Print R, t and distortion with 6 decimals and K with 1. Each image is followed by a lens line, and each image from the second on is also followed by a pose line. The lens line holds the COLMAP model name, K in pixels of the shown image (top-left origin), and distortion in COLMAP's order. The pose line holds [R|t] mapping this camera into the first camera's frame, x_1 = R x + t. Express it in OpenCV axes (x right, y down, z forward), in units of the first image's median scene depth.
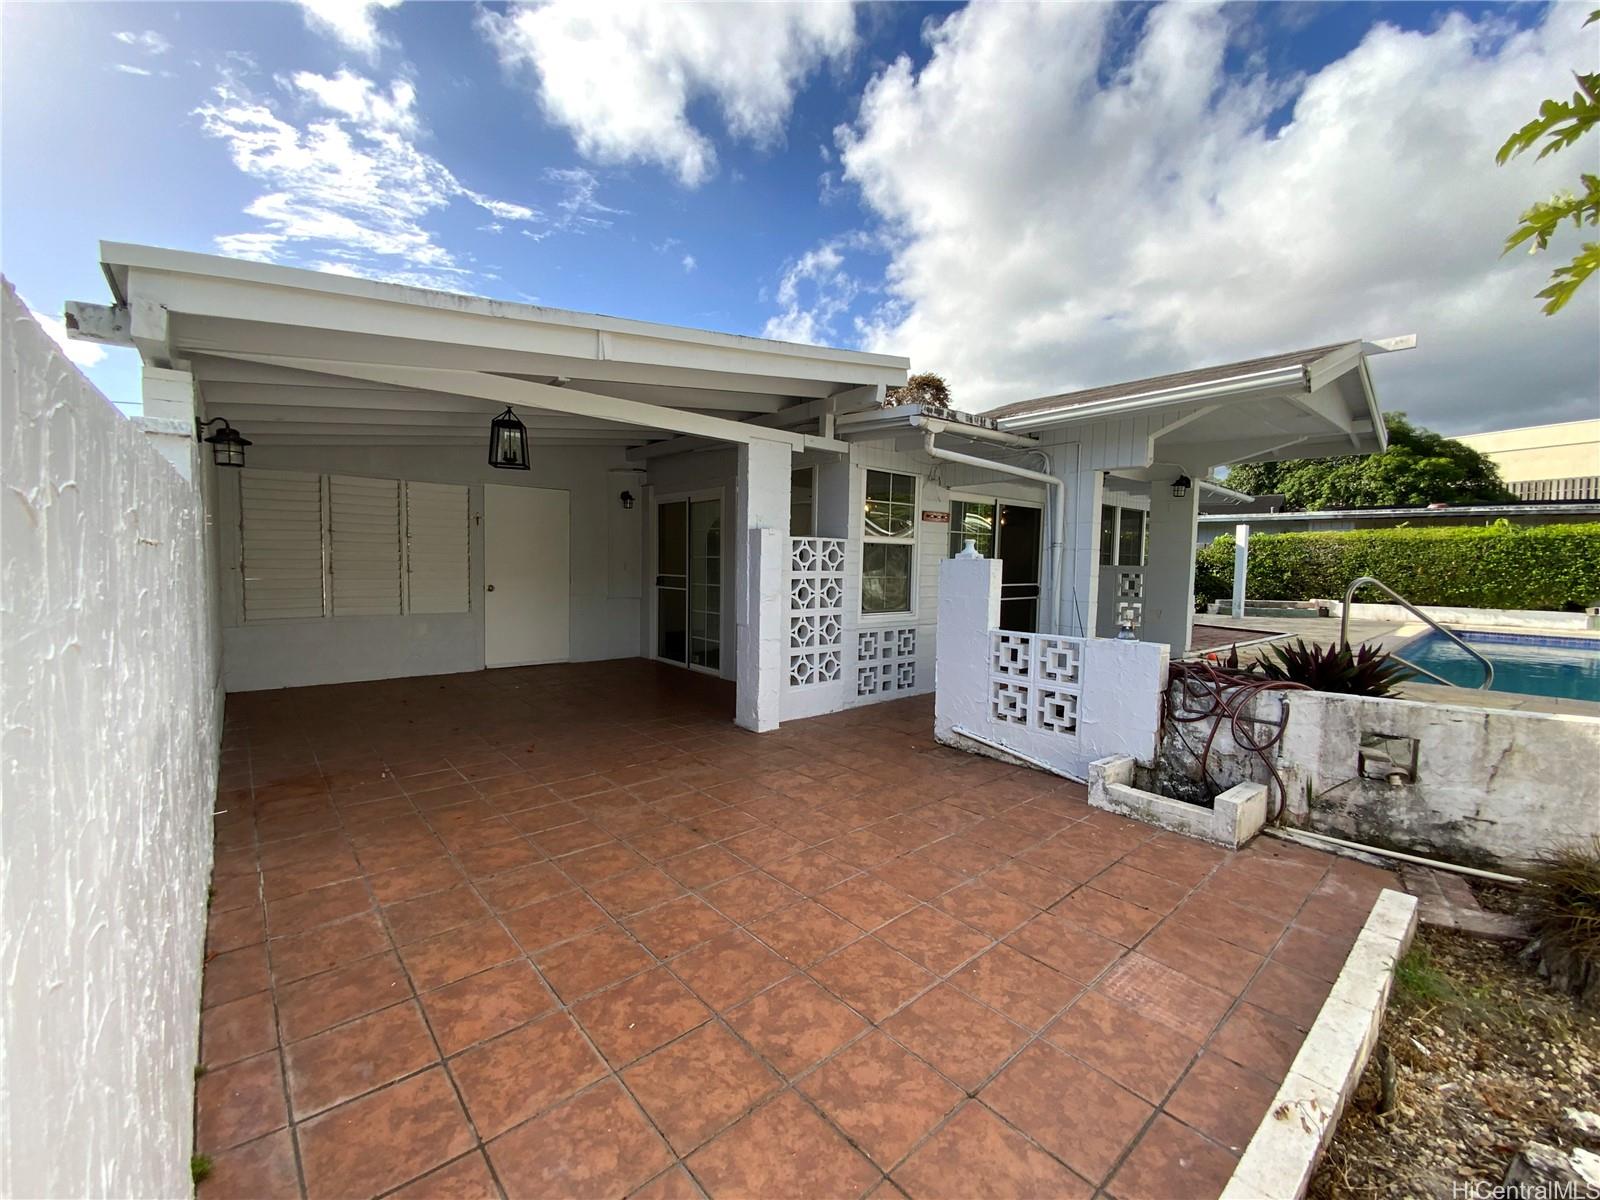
lens RADIAL K [[647.5, 0, 795.2], [0, 647.5, 595.6], [0, 0, 1]] dist [0.008580, -0.000033]
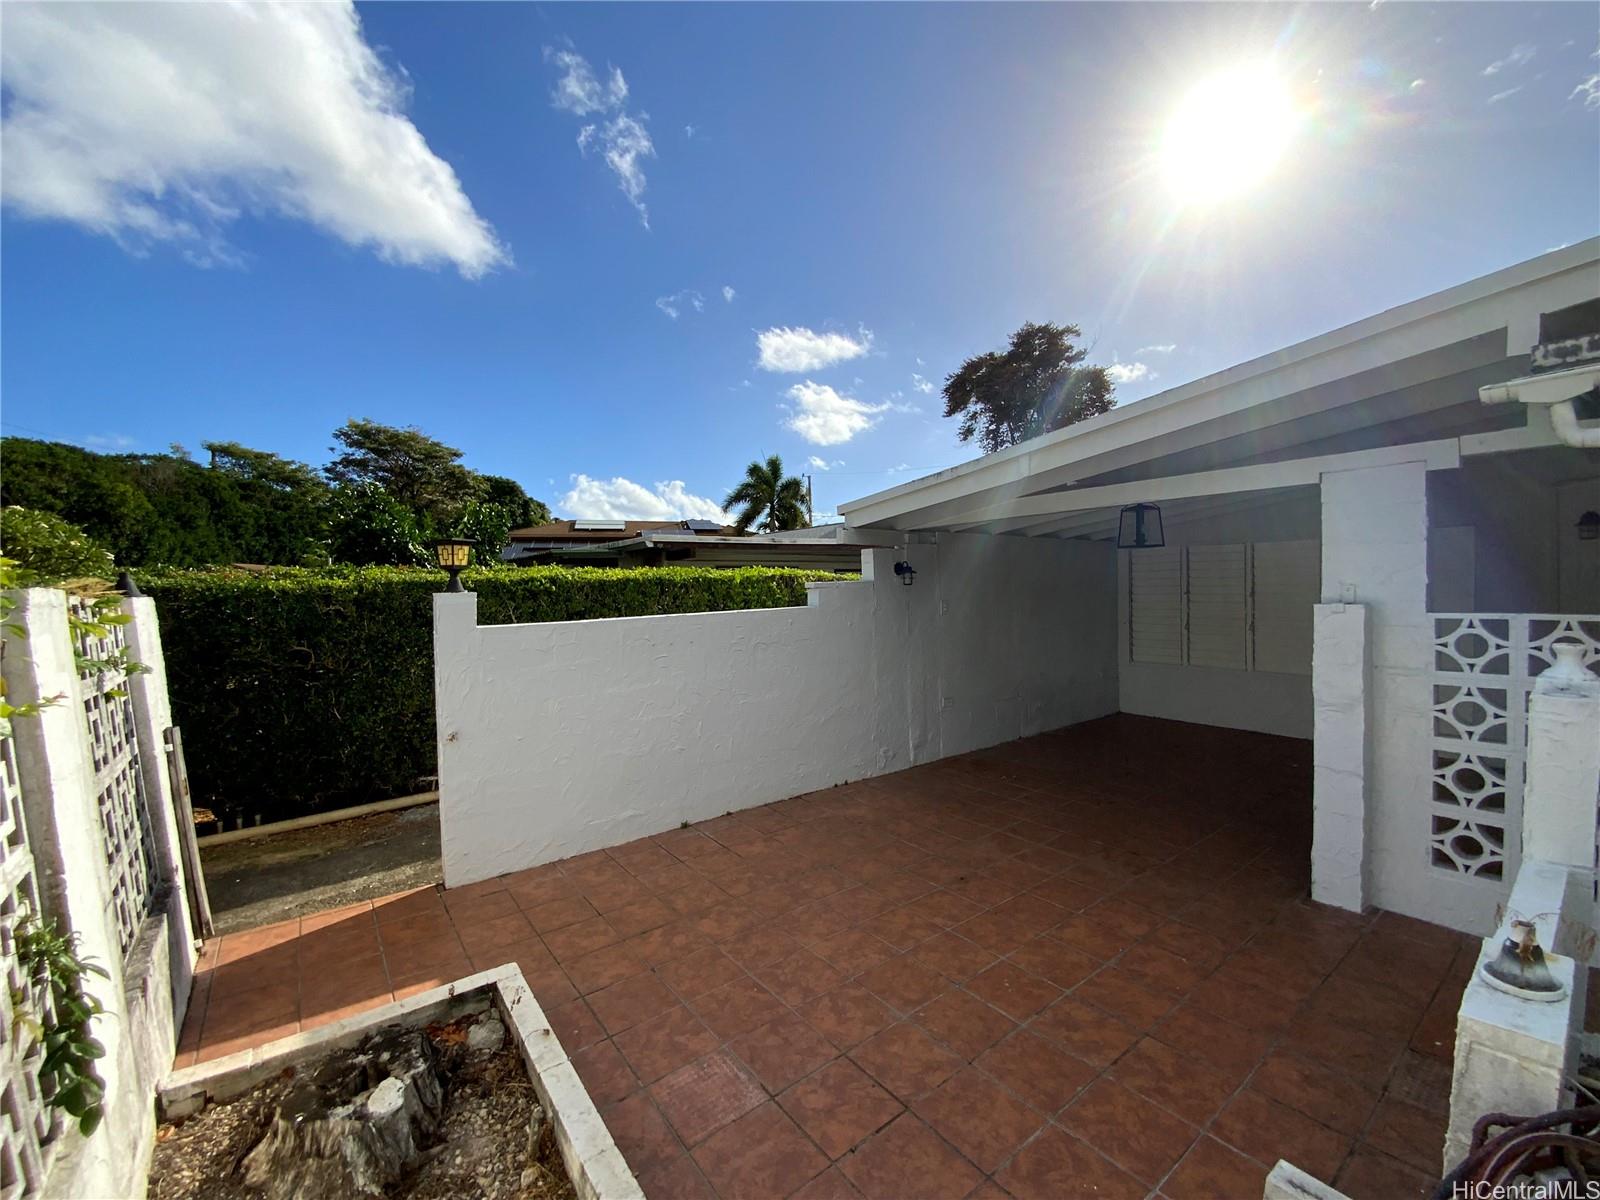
lens RADIAL K [[648.0, 0, 791.1], [0, 648.0, 601.2], [0, 0, 1]] dist [0.009173, -0.015583]
pose [[-0.065595, 0.006556, -0.997825, 0.986052], [-0.045166, 0.998934, 0.009532, -0.128556], [0.996824, 0.045693, -0.065229, 0.716094]]
